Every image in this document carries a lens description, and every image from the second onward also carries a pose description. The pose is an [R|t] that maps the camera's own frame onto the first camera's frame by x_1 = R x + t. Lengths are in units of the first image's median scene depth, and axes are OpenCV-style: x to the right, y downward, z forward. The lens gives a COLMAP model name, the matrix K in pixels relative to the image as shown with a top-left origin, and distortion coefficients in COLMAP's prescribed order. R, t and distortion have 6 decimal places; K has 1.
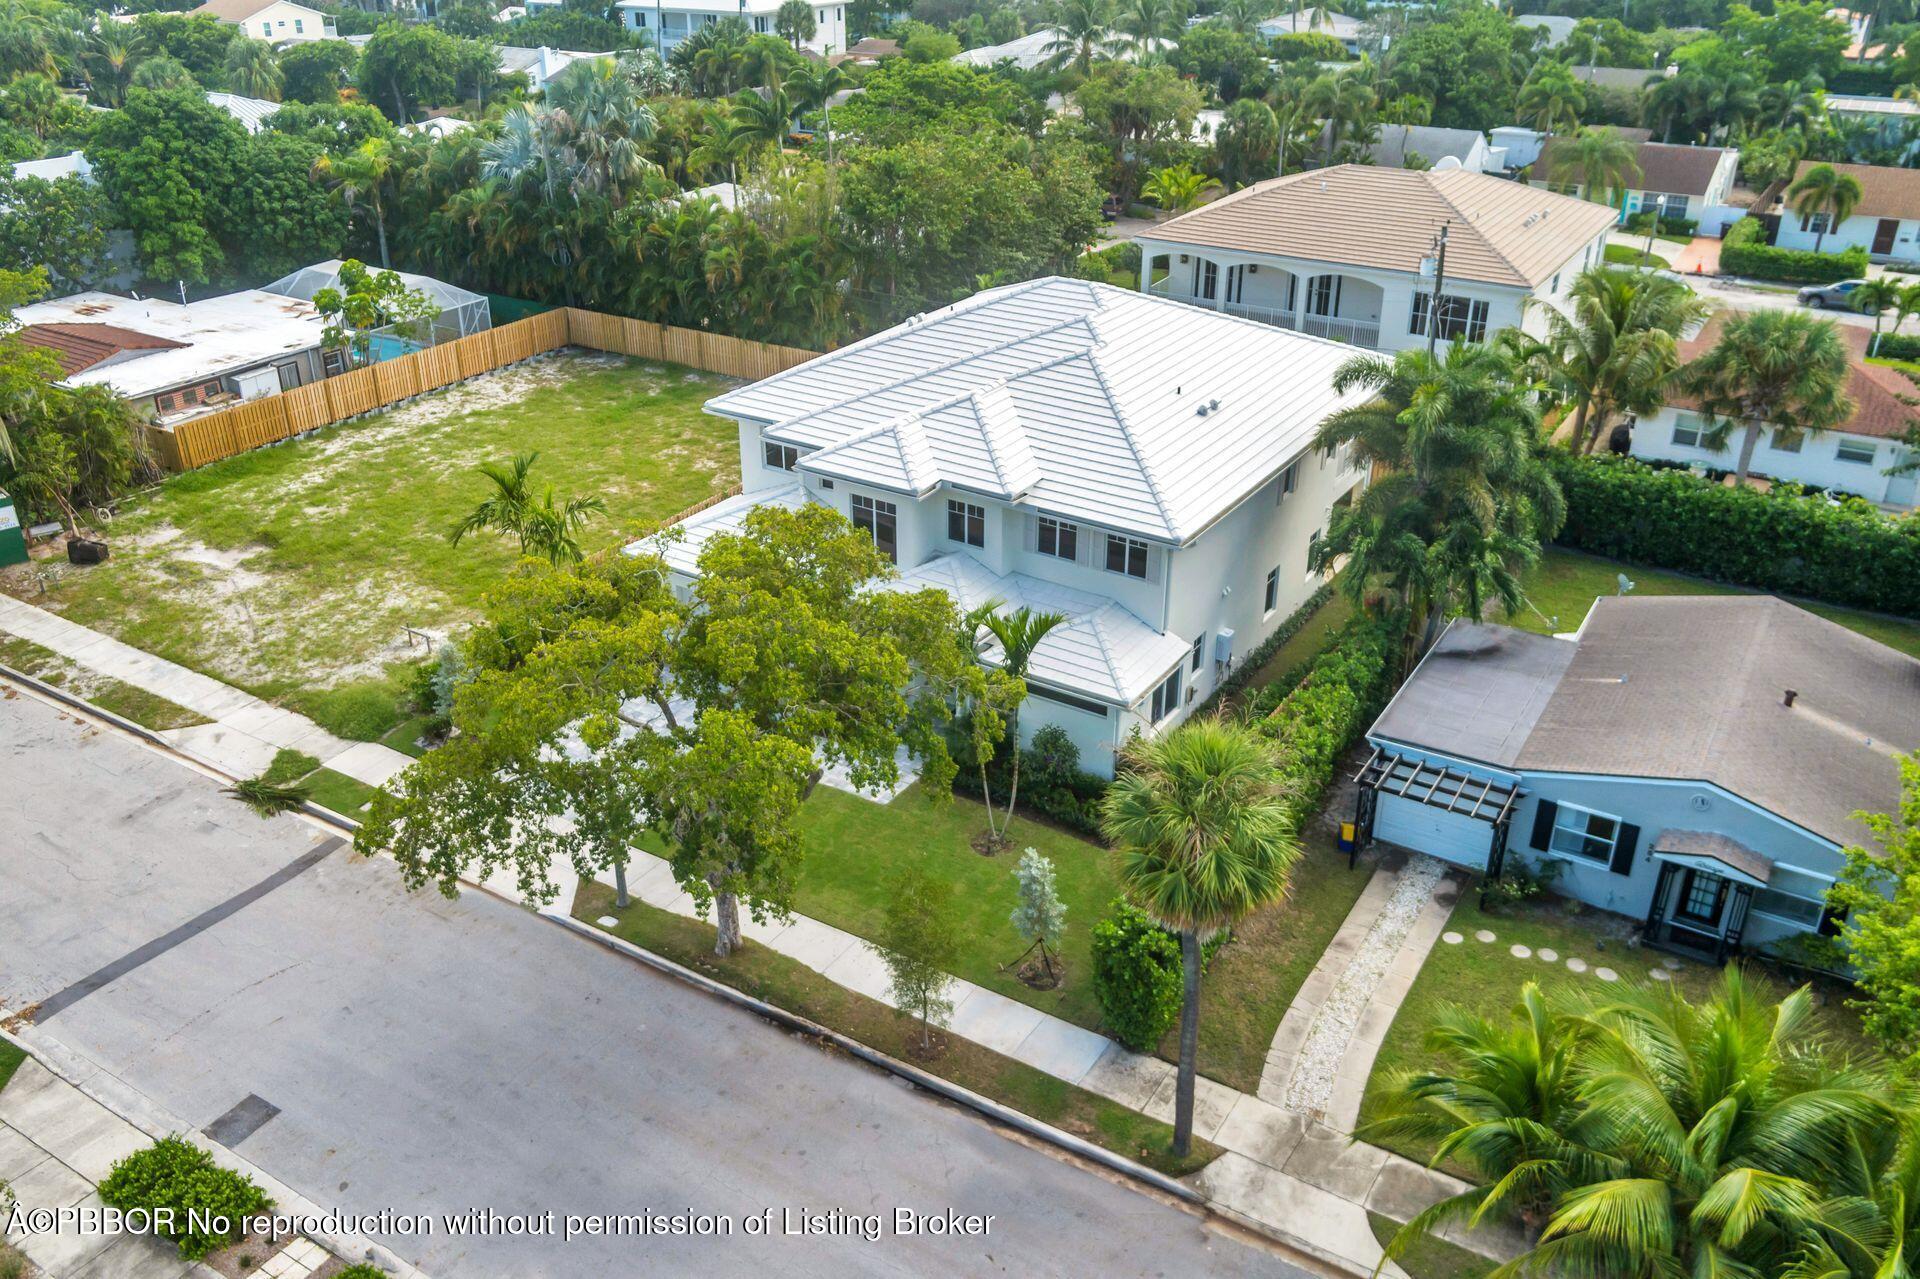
lens RADIAL K [[1593.2, 0, 960.0], [0, 1593.2, 639.5], [0, 0, 1]] dist [-0.002279, 0.000144]
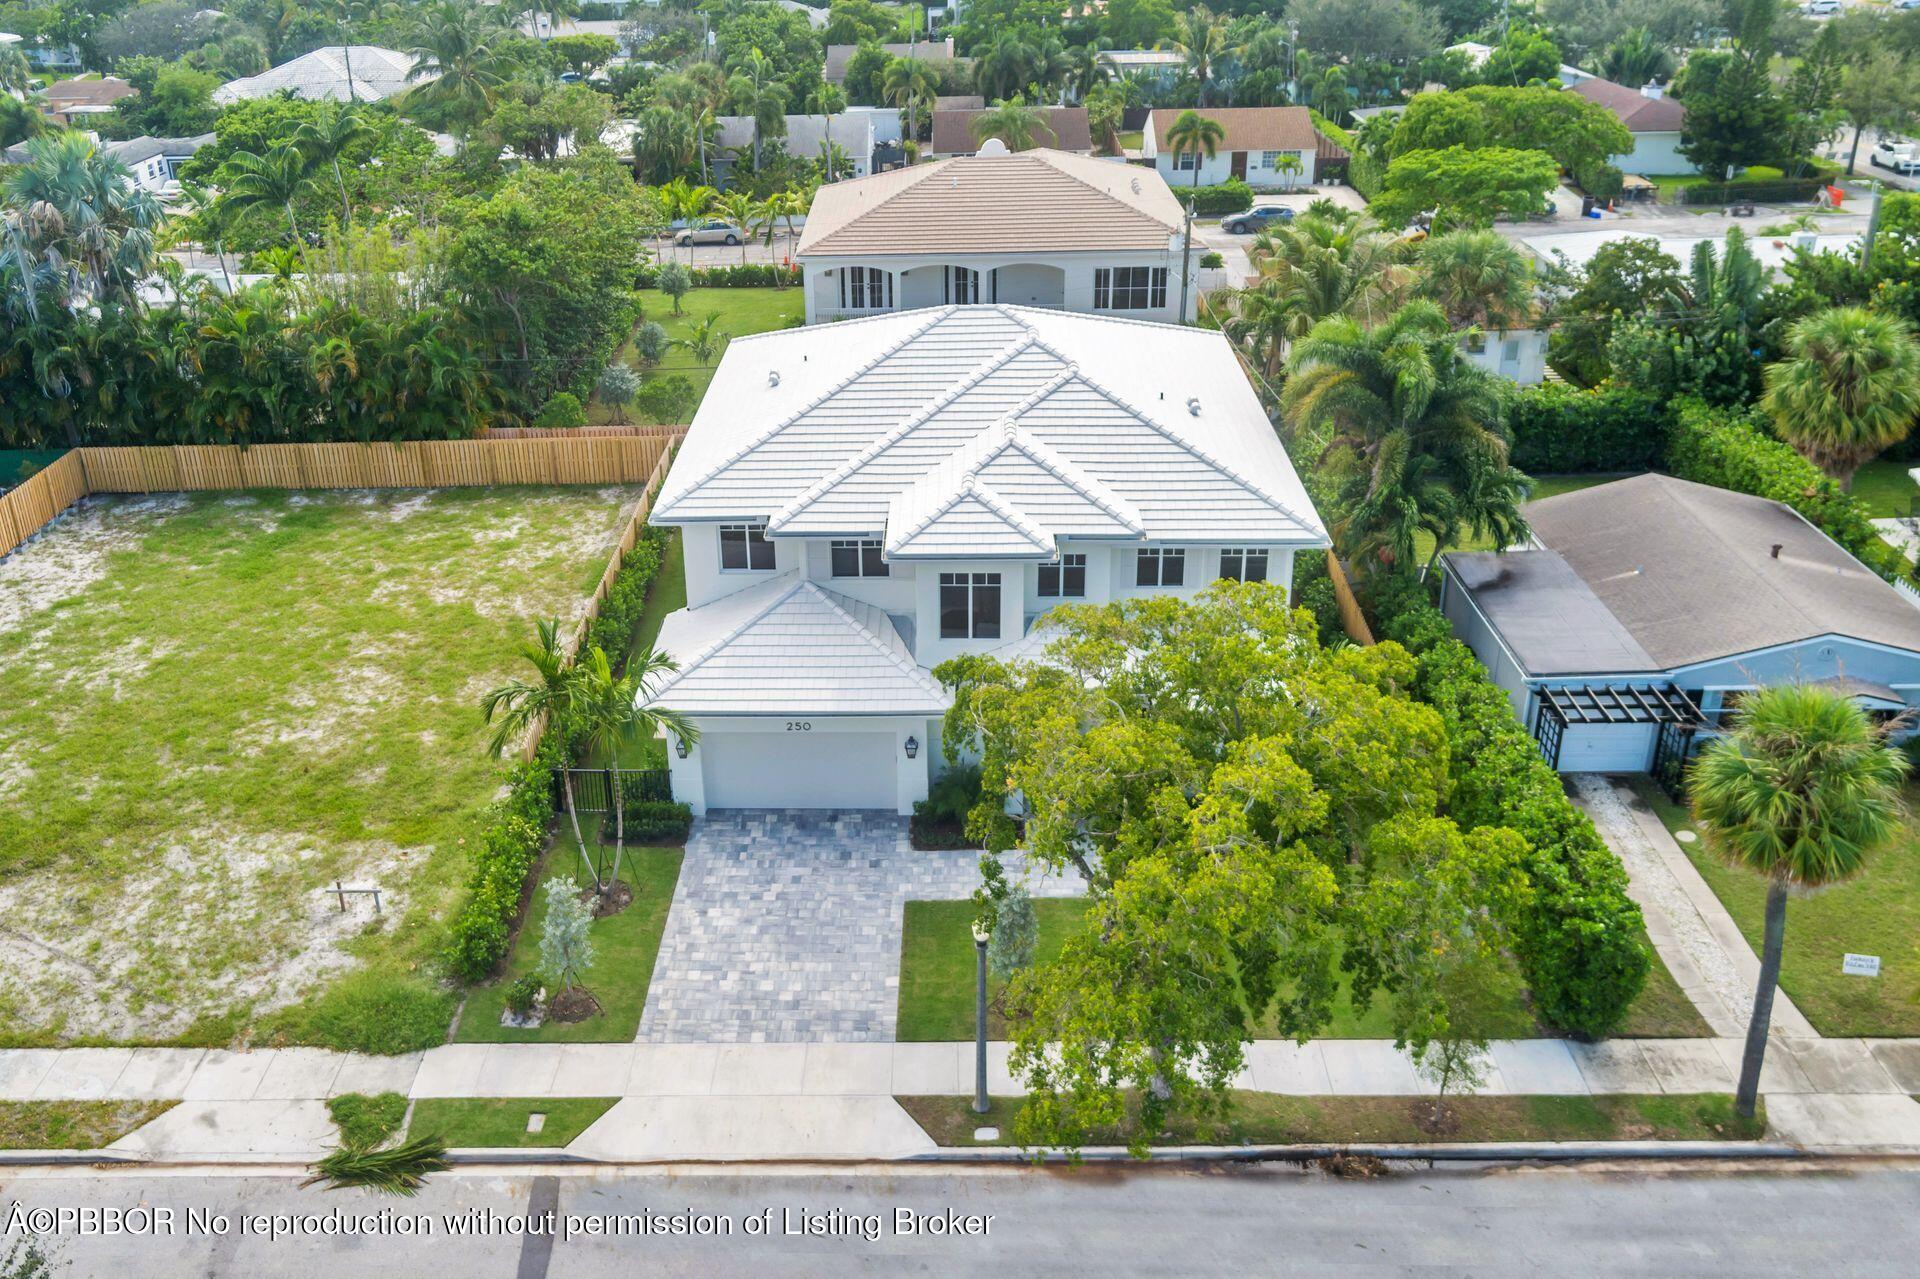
lens RADIAL K [[1644.3, 0, 957.2], [0, 1644.3, 502.8], [0, 0, 1]] dist [-0.002189, 0.002641]
pose [[0.854133, -0.212865, 0.474494, -0.456799], [0.250723, 0.967908, -0.017105, -0.104358], [-0.455625, 0.133577, 0.880092, 0.168461]]
